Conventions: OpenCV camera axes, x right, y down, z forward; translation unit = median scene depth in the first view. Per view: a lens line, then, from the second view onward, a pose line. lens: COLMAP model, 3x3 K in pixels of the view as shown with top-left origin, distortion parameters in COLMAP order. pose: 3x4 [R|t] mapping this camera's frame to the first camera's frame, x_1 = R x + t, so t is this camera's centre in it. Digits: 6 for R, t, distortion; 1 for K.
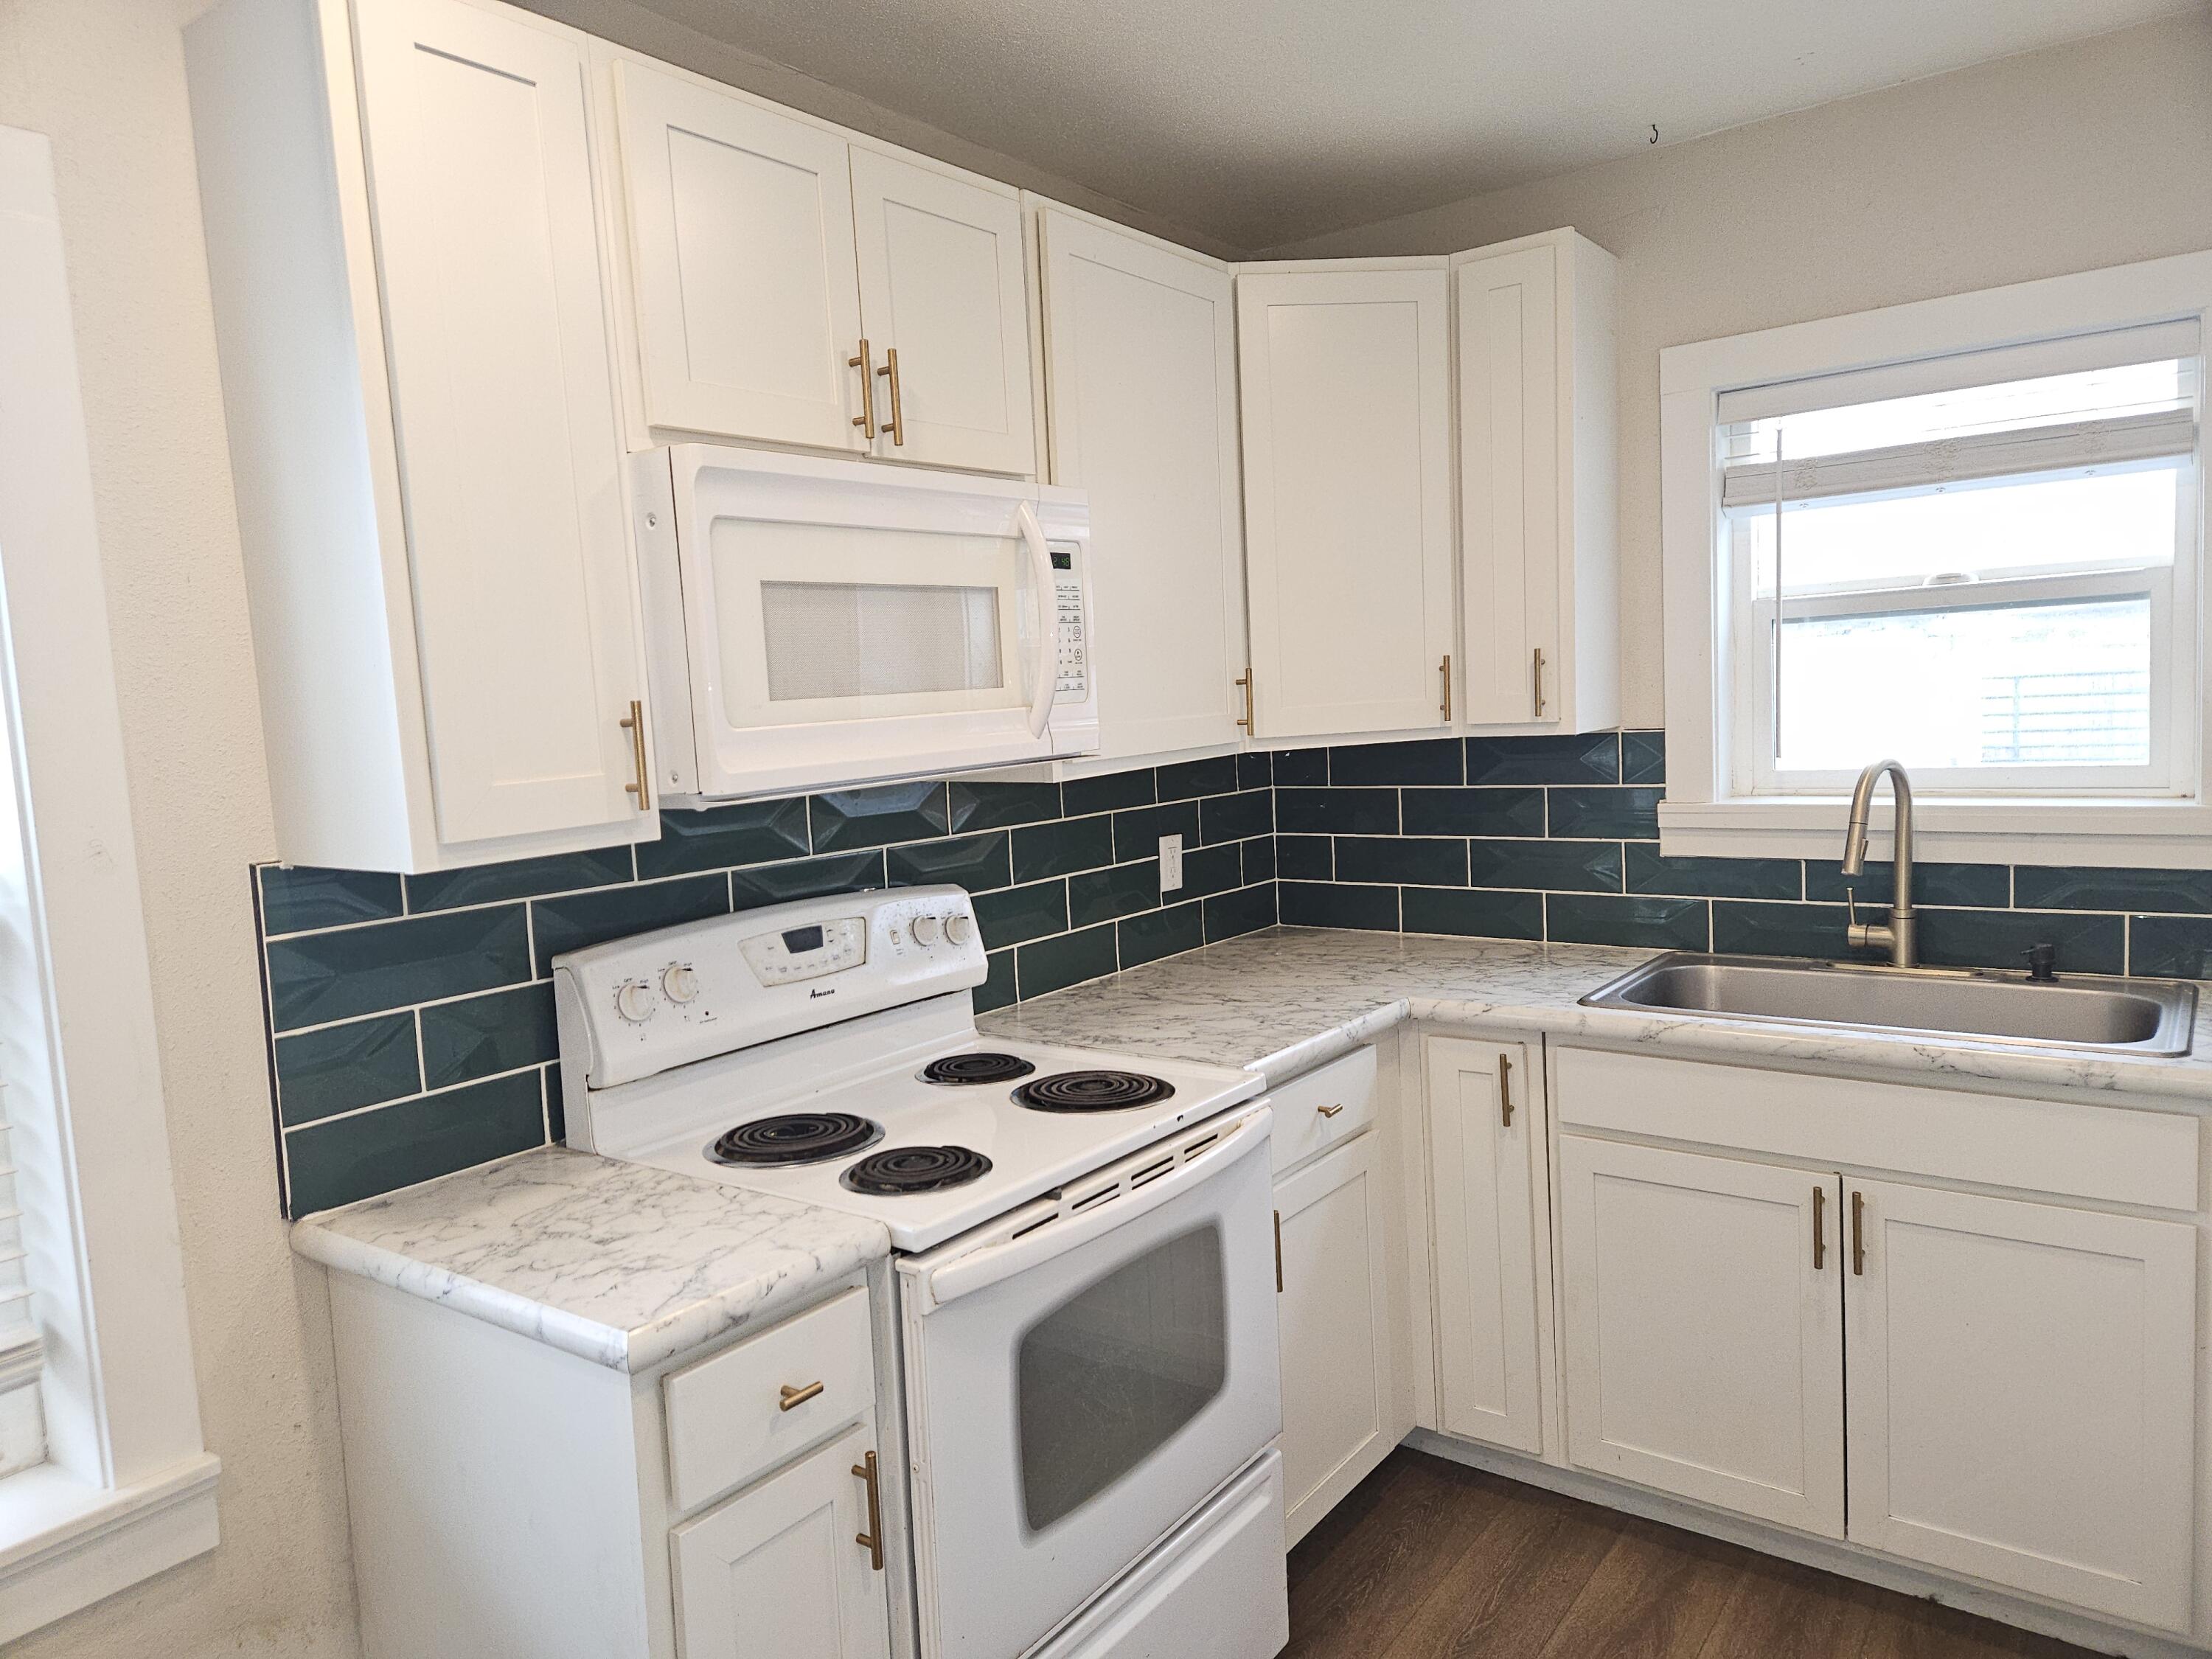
lens RADIAL K [[1482.0, 0, 1064.7], [0, 1482.0, 833.6], [0, 0, 1]] dist [0.053168, -0.019676]
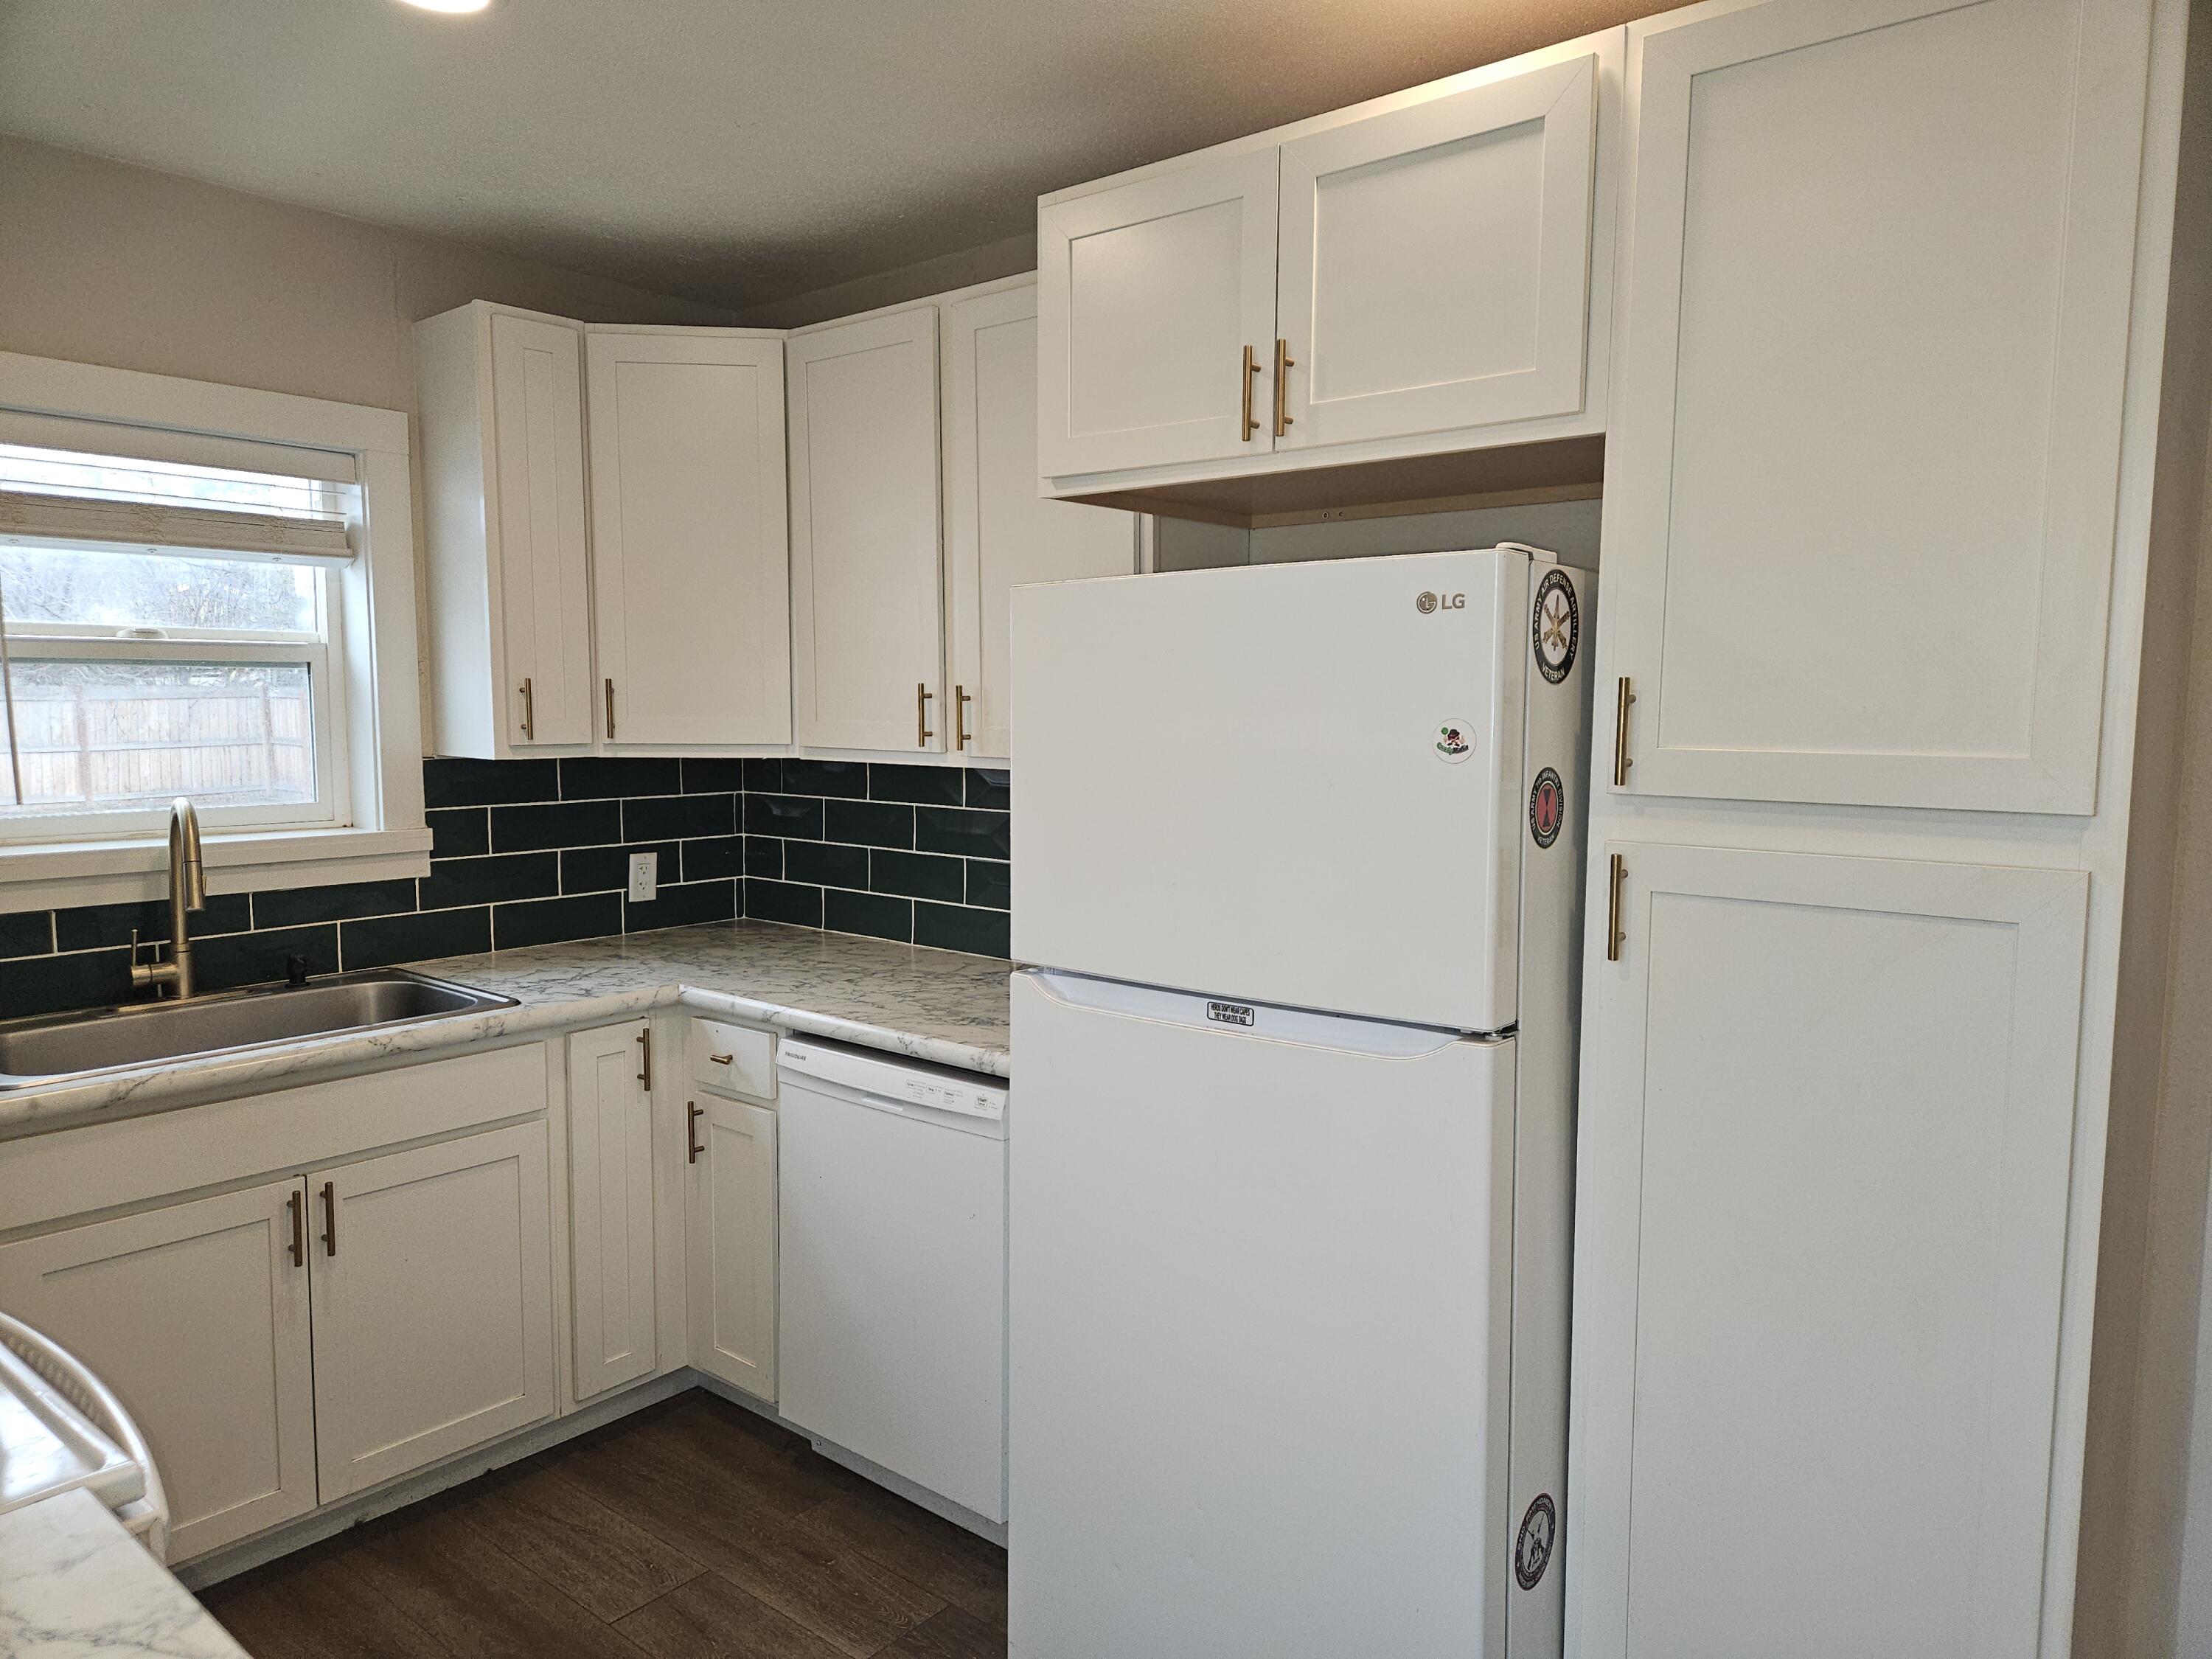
lens RADIAL K [[1482.0, 0, 1089.9], [0, 1482.0, 841.0], [0, 0, 1]] dist [0.053168, -0.019676]
pose [[0.043138, -0.045543, 0.998031, -0.490427], [0.083868, 0.995600, 0.041807, -0.012628], [-0.995543, 0.081899, 0.046768, 0.320282]]
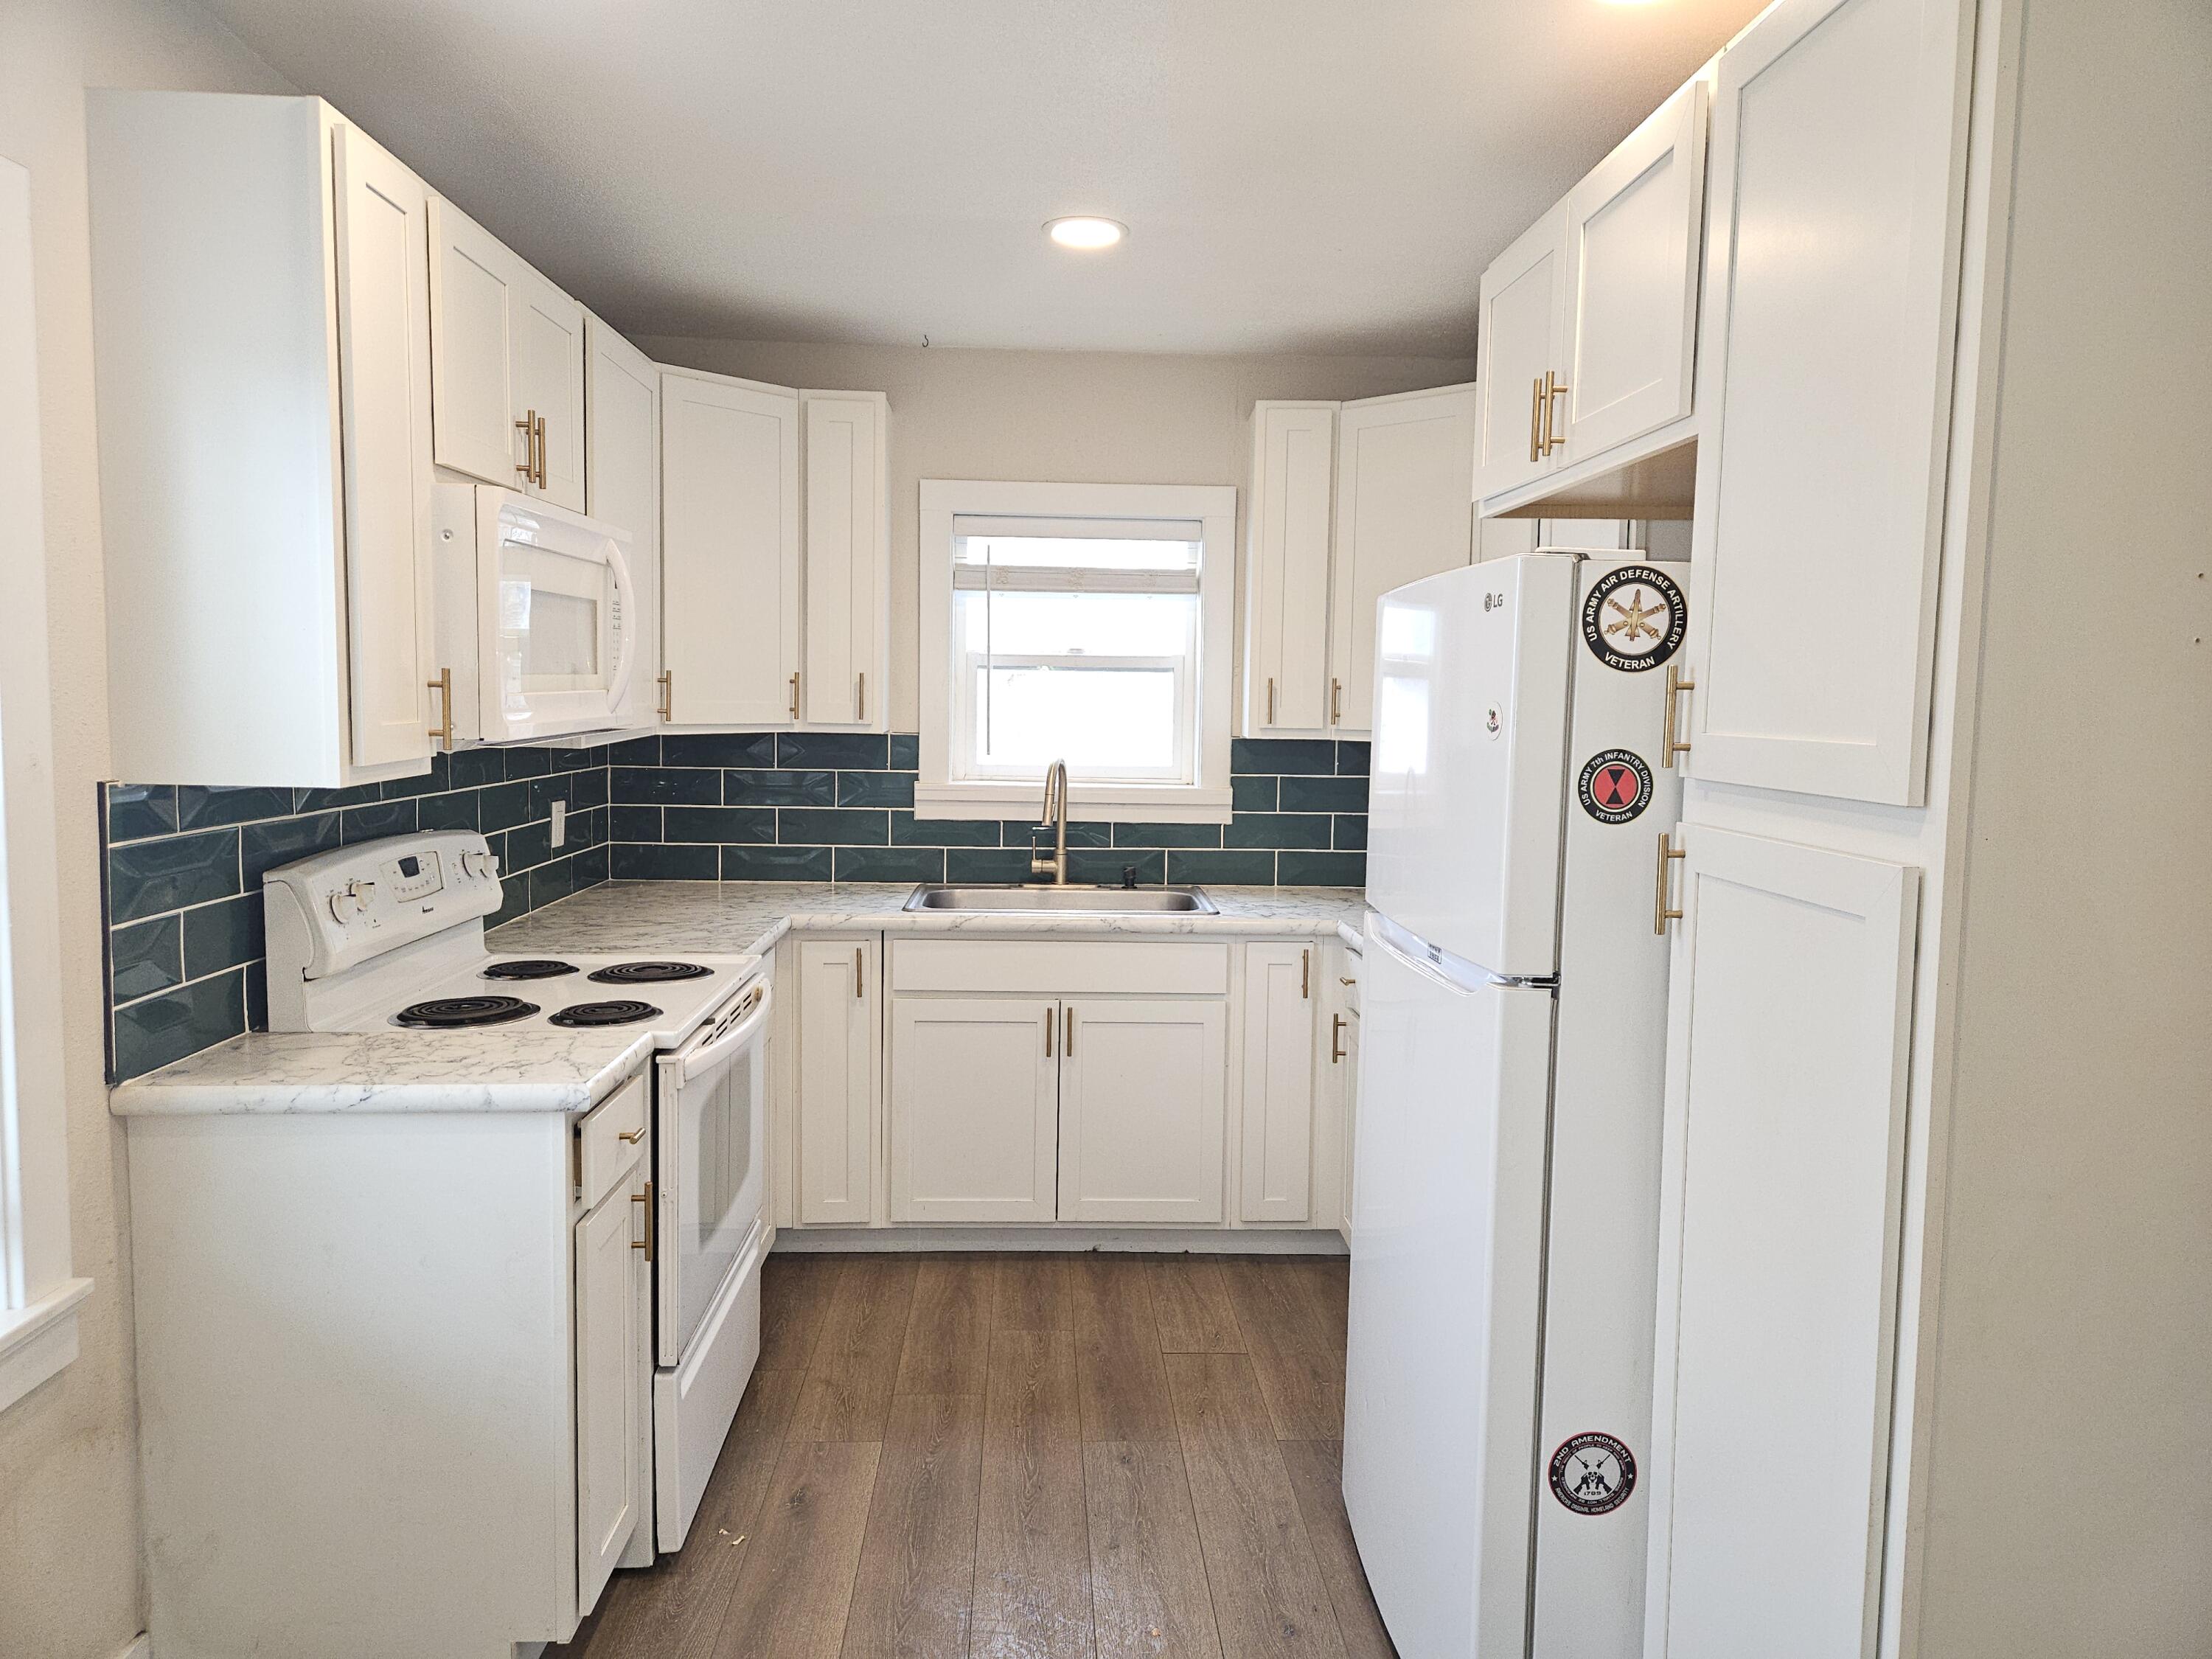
lens RADIAL K [[1482.0, 0, 1087.9], [0, 1482.0, 815.5], [0, 0, 1]] dist [0.053168, -0.019676]
pose [[0.769018, 0.012226, 0.639110, -0.471642], [0.001606, 0.999777, -0.021058, 0.049279], [-0.639225, 0.017220, 0.768827, -0.271914]]
